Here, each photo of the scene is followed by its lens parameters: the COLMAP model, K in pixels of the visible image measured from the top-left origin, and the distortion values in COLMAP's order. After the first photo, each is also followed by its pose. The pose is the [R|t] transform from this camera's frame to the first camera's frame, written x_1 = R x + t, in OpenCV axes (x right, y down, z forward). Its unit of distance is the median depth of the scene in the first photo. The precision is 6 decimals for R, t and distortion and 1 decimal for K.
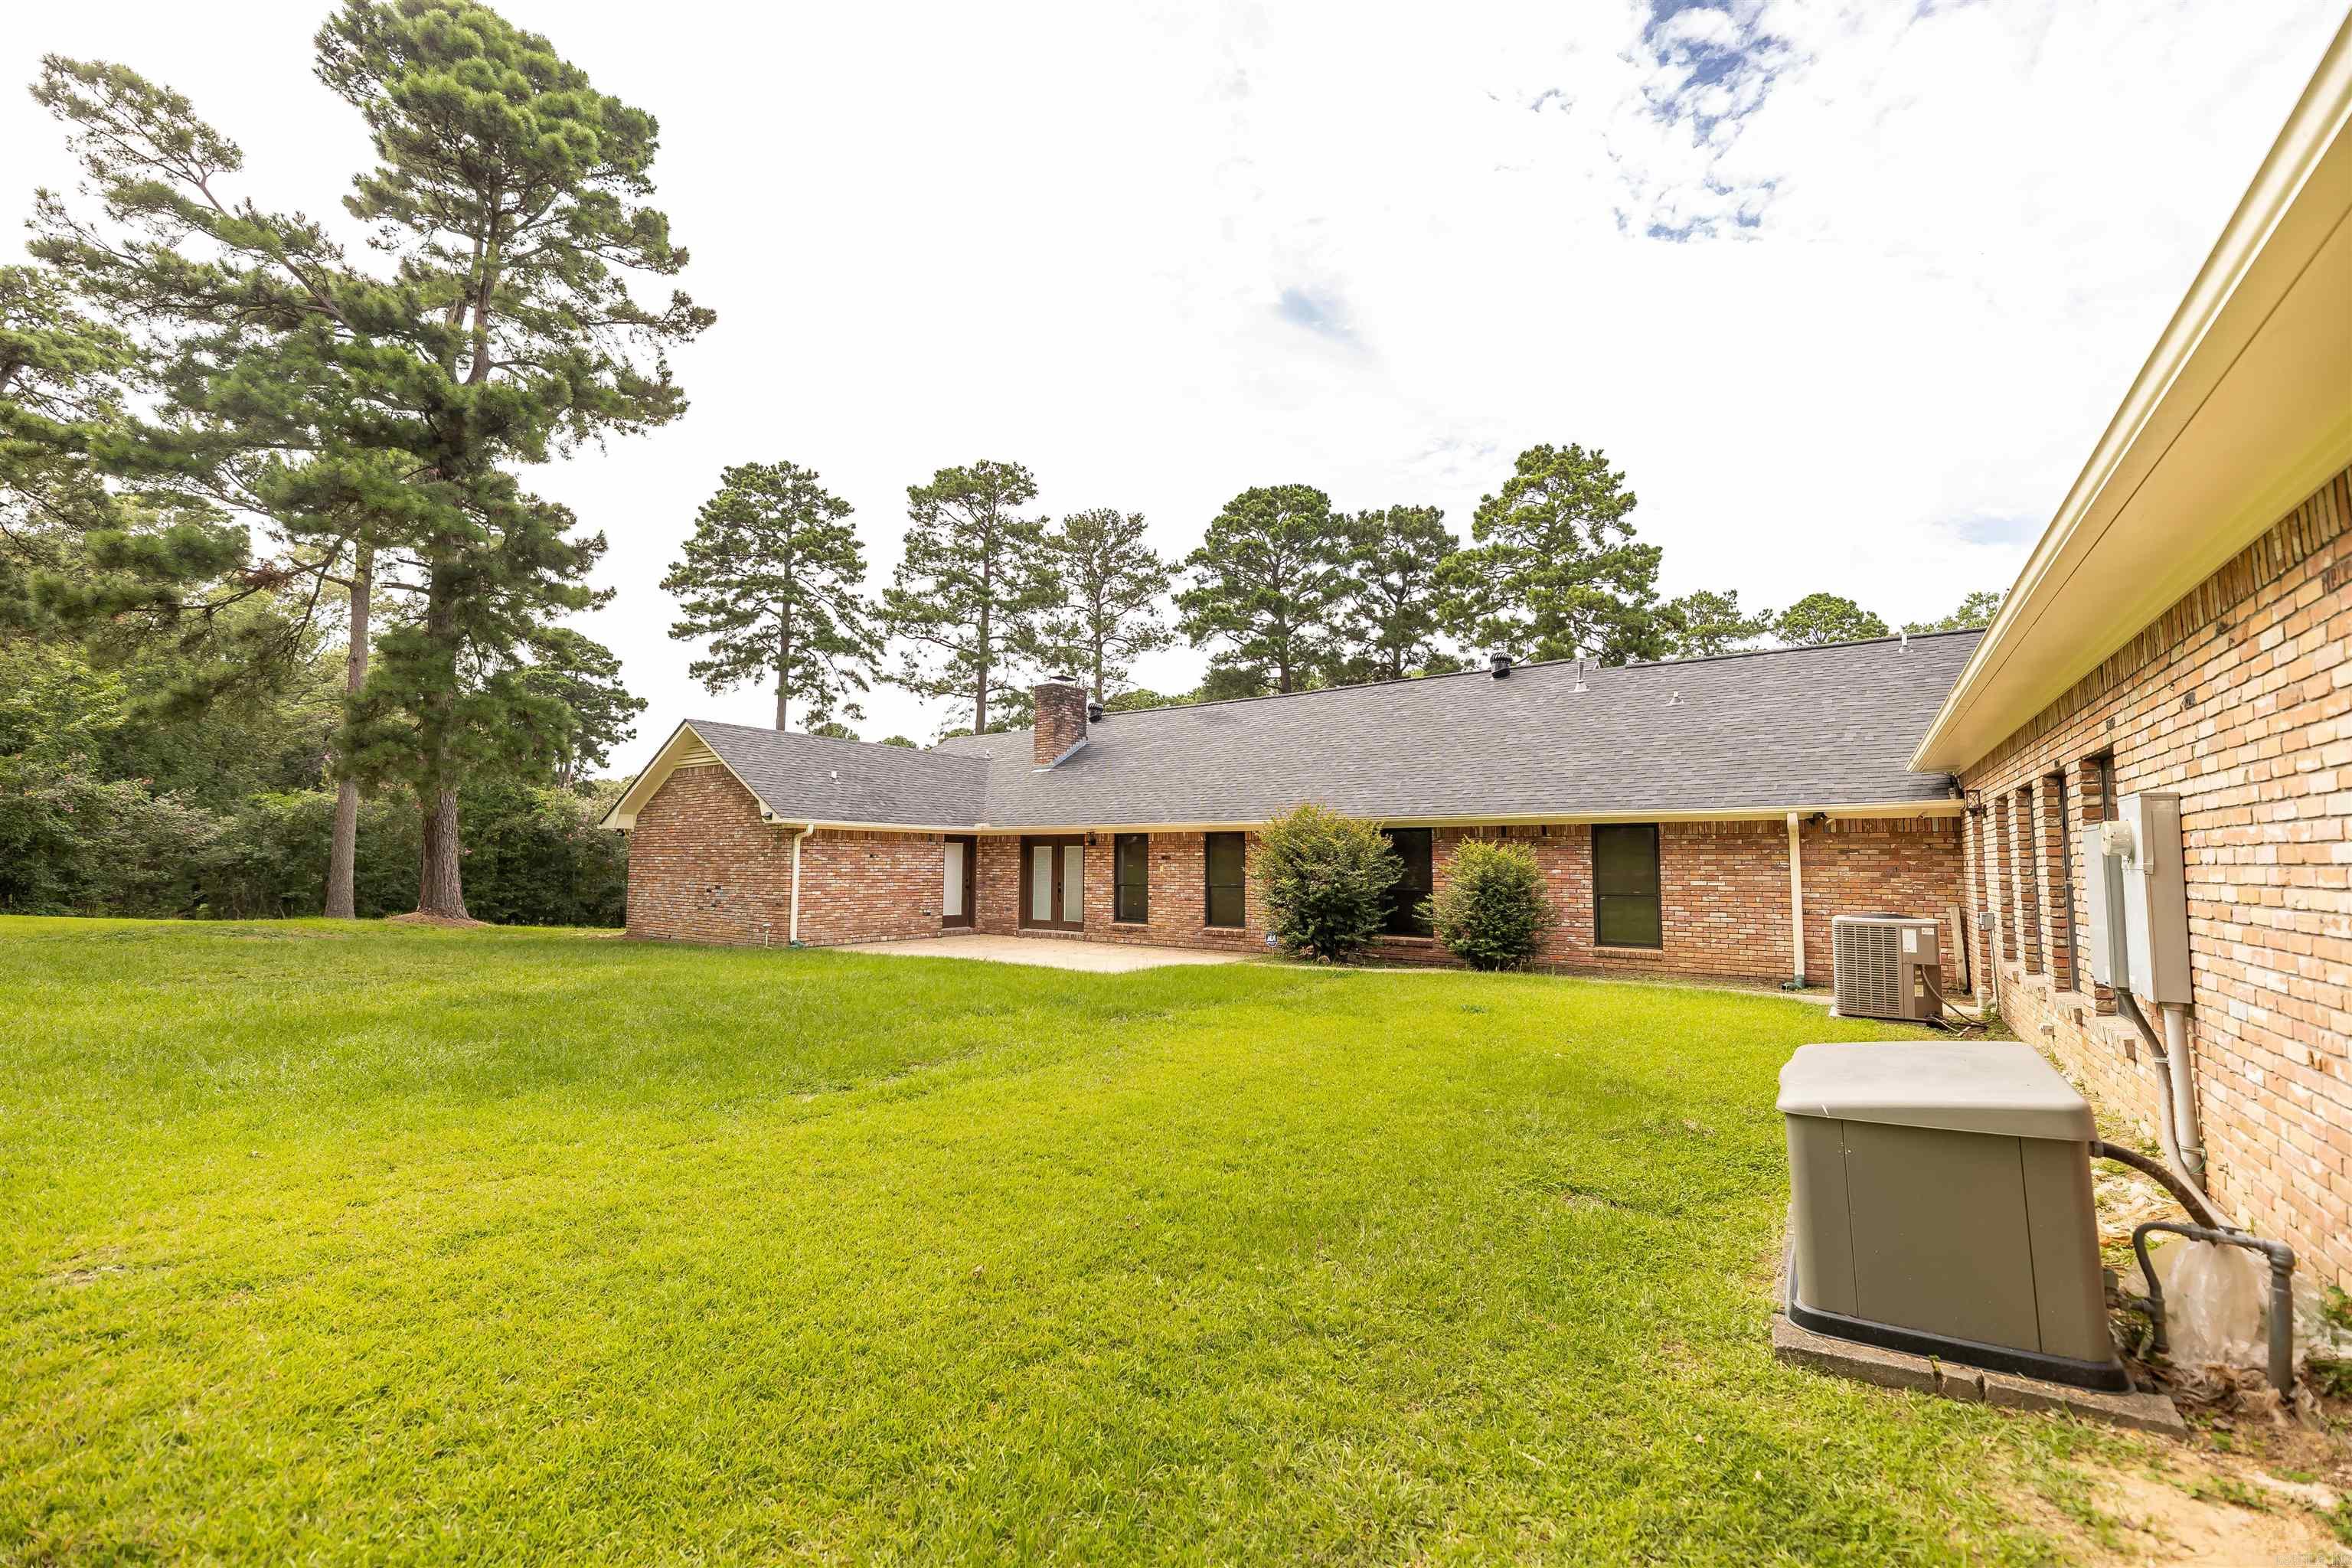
lens RADIAL K [[970.8, 0, 1176.0], [0, 970.8, 784.0], [0, 0, 1]] dist [-0.000459, -0.000423]
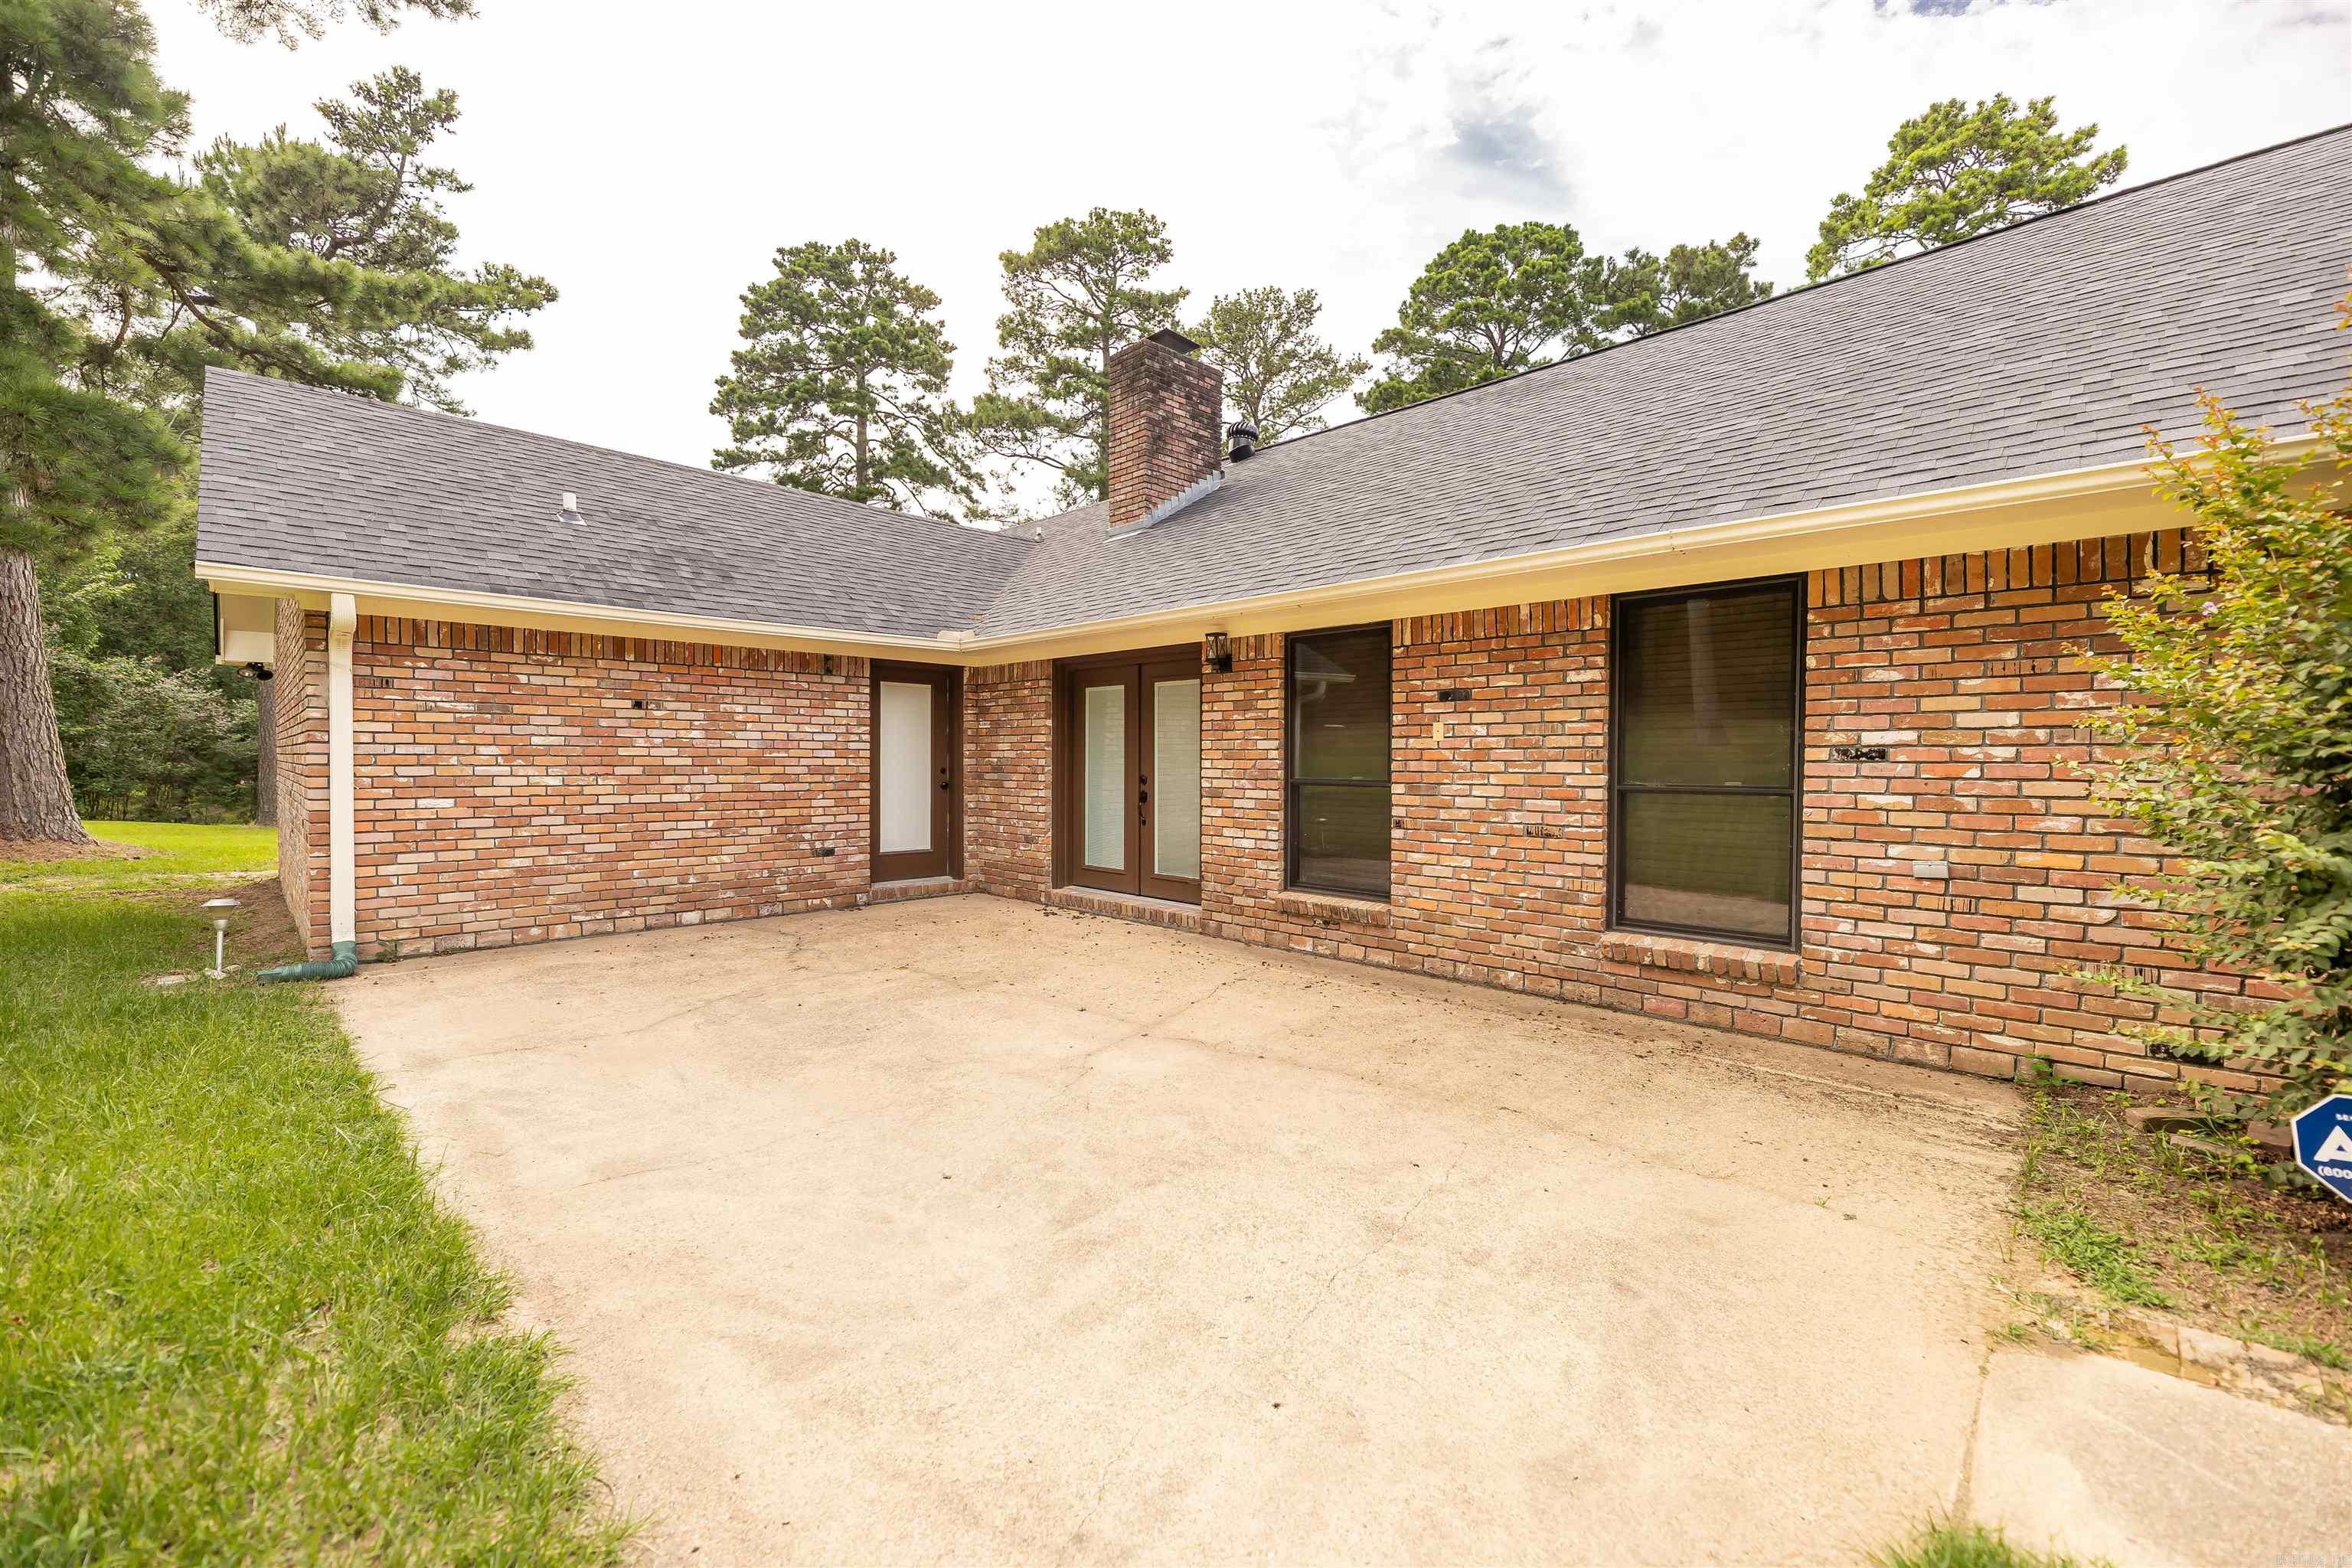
lens RADIAL K [[970.8, 0, 1176.0], [0, 970.8, 784.0], [0, 0, 1]] dist [-0.000459, -0.000423]
pose [[0.986059, 0.003005, -0.166367, -0.016425], [0.014796, 0.994293, 0.105655, 0.025070], [0.165735, -0.106644, 0.980387, 0.243535]]
